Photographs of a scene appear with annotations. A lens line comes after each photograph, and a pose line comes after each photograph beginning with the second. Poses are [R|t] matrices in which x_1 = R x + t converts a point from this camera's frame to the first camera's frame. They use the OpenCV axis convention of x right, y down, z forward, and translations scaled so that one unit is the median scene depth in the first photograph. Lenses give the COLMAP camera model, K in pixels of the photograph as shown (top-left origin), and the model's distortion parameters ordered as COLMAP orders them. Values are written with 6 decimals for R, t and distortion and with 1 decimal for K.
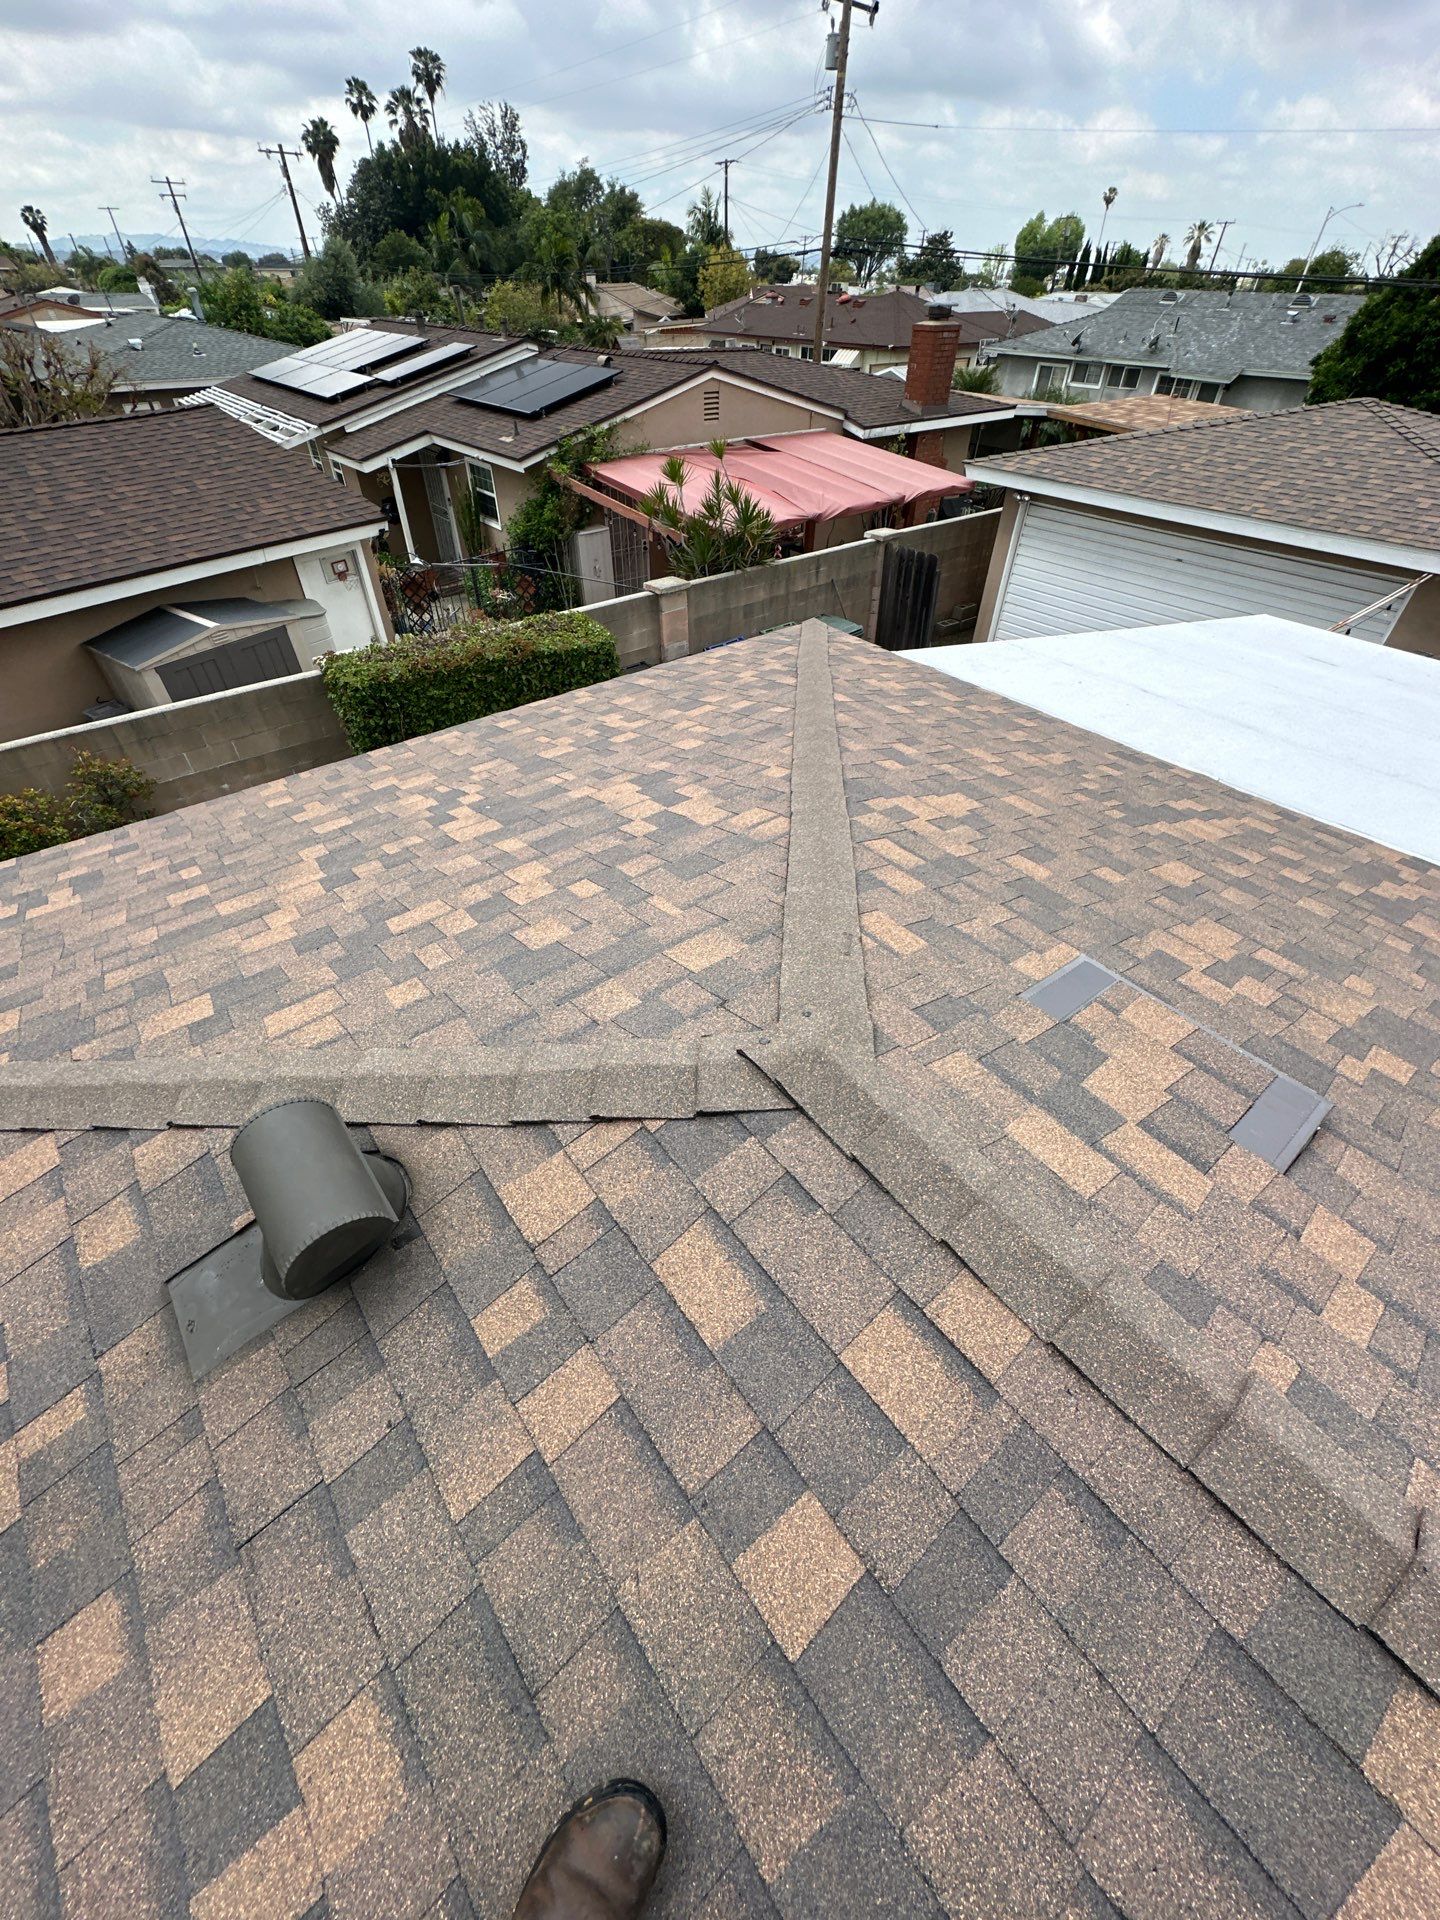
lens RADIAL K [[765.9, 0, 718.2], [0, 765.9, 960.0], [0, 0, 1]] dist [-0.003334, 0.000707]
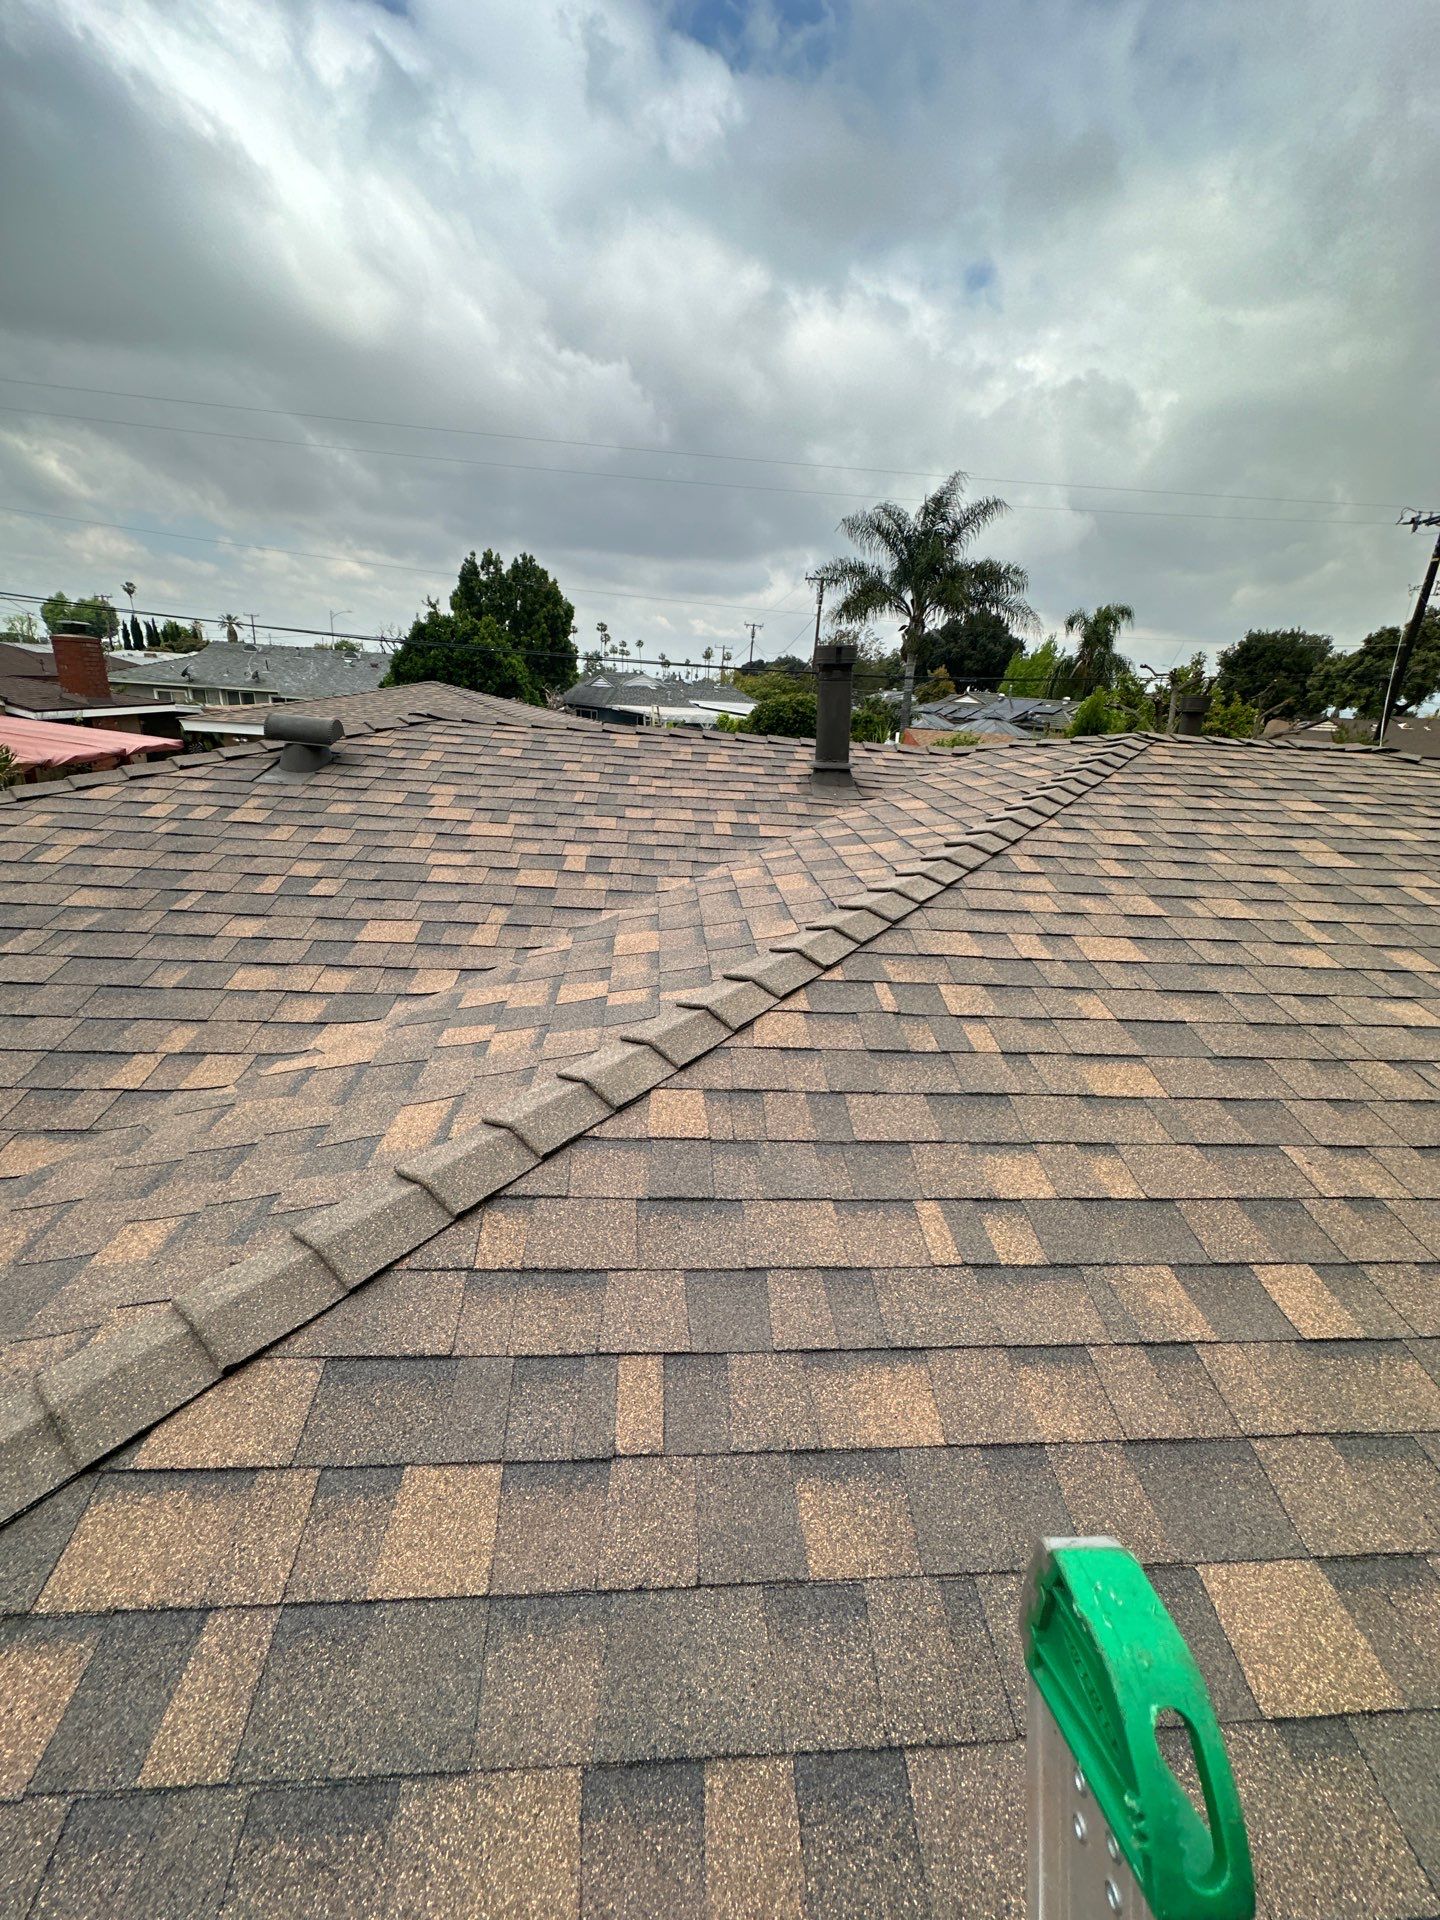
lens RADIAL K [[762.9, 0, 717.1], [0, 762.9, 957.6], [0, 0, 1]] dist [-0.001829, 0.000458]
pose [[0.568078, -0.250679, 0.783867, -0.489458], [0.507038, 0.856844, -0.093439, 0.478572], [-0.648229, 0.450531, 0.613858, -0.308697]]
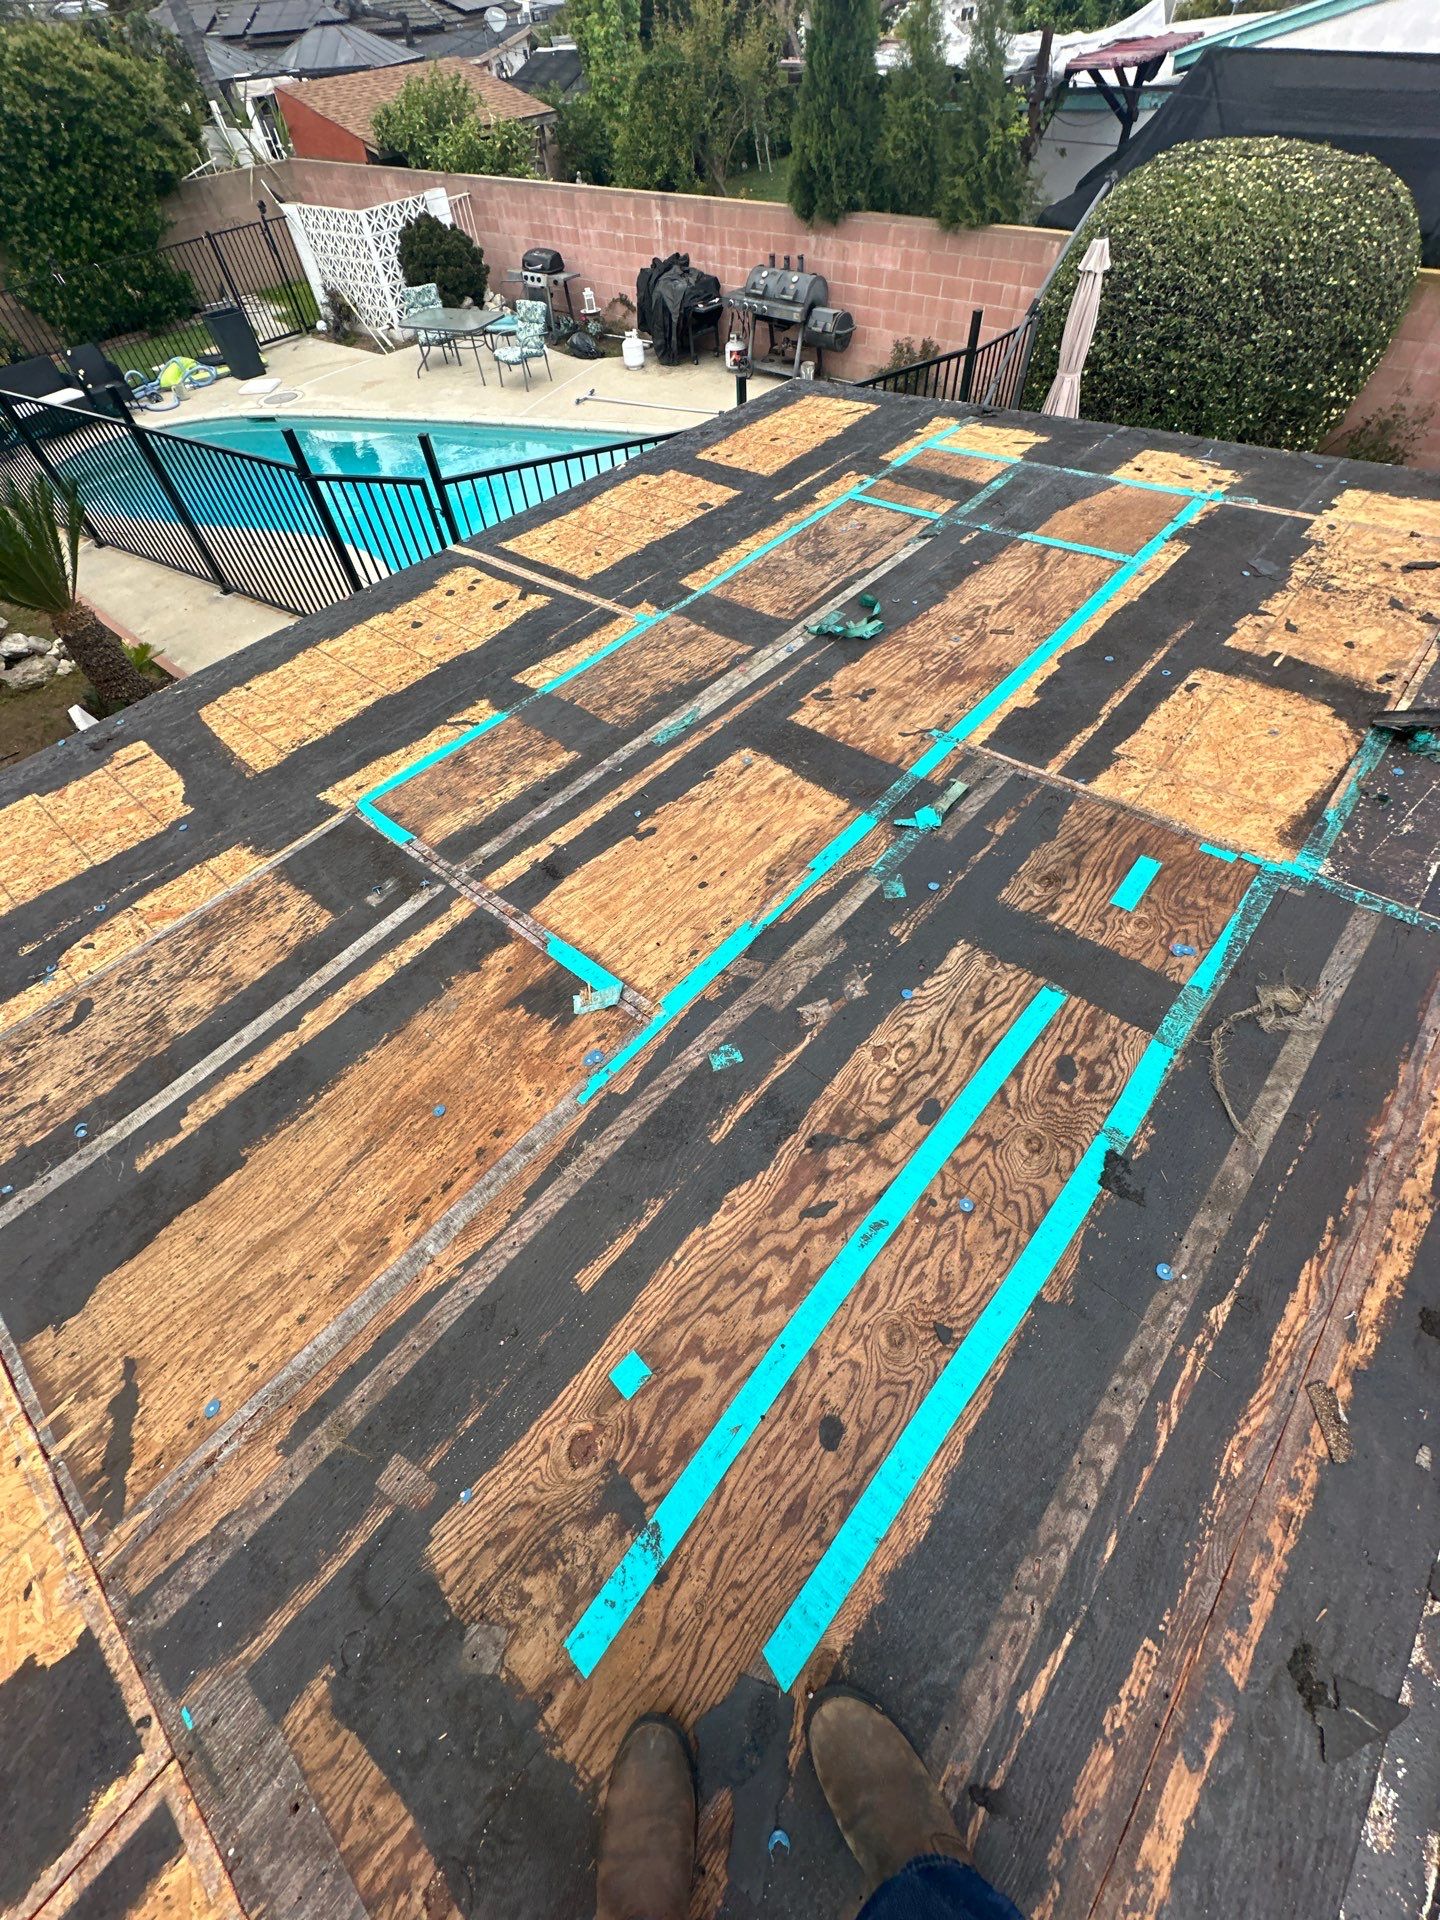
lens RADIAL K [[763.0, 0, 719.0], [0, 763.0, 956.7], [0, 0, 1]] dist [-0.003741, 0.000757]
pose [[-0.176015, -0.787664, 0.590427, 0.669799], [0.700628, 0.321078, 0.637204, -0.344629], [-0.691476, 0.525827, 0.495345, 0.597710]]
